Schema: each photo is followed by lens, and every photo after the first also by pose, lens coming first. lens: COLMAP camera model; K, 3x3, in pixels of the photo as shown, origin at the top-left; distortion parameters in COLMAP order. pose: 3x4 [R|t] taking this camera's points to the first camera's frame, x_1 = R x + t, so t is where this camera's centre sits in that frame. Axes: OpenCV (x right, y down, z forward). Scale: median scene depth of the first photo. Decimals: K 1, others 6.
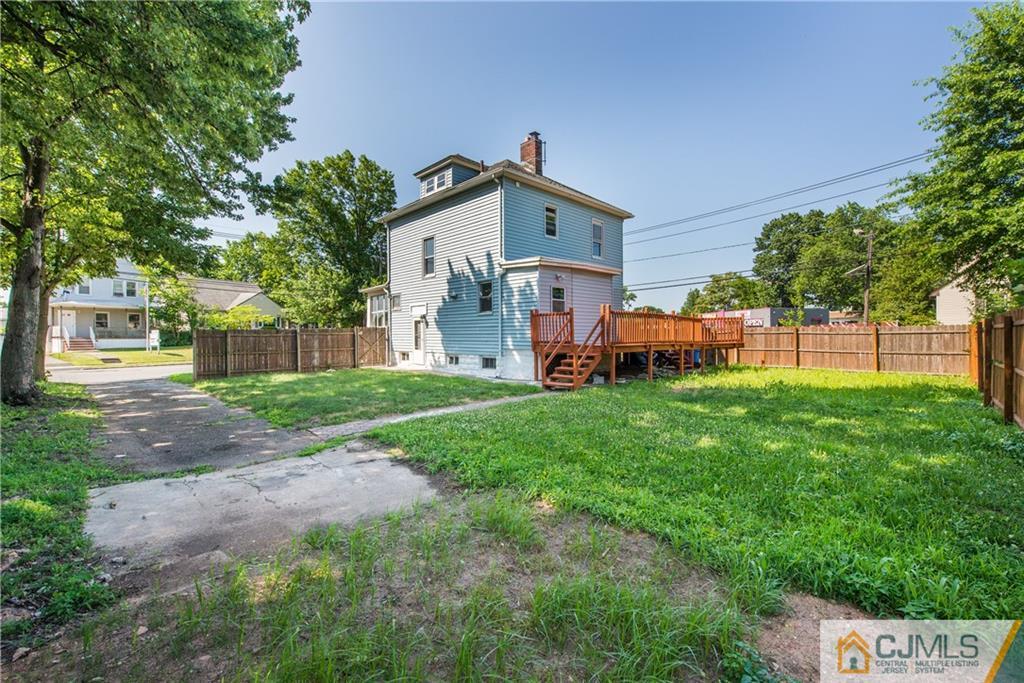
lens RADIAL K [[427.3, 0, 514.9], [0, 427.3, 341.7], [0, 0, 1]] dist [-0.020684, -0.001032]
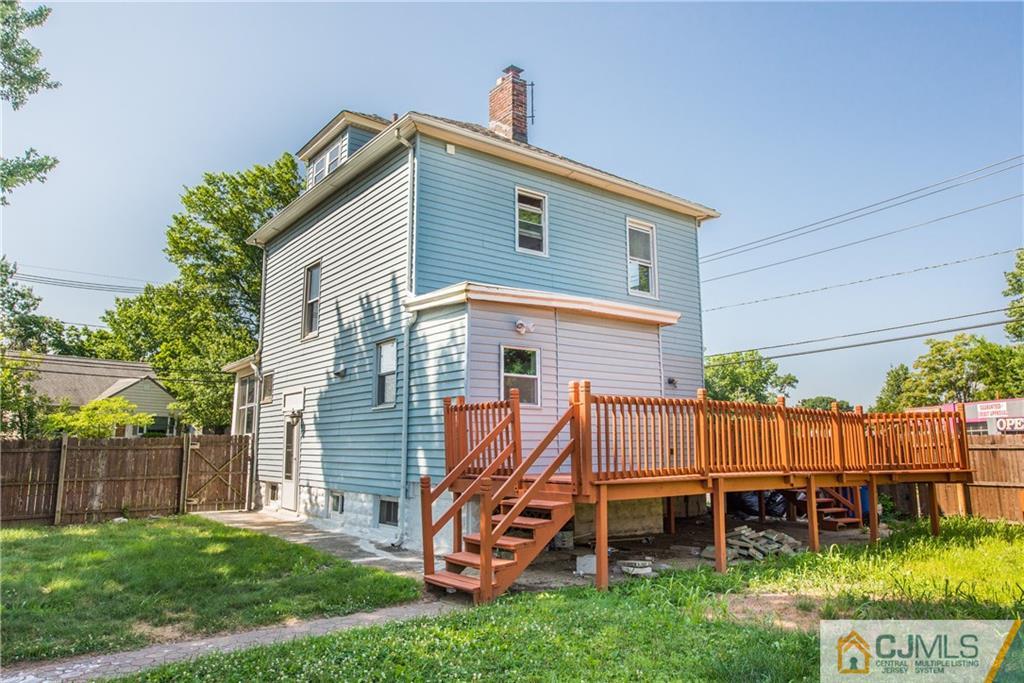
lens RADIAL K [[690.3, 0, 512.9], [0, 690.3, 337.8], [0, 0, 1]] dist [0.006828, -0.008142]
pose [[0.992623, -0.018078, -0.119885, 0.148957], [-0.002683, 0.985303, -0.170794, -0.008444], [0.121211, 0.169856, 0.977986, 0.213207]]
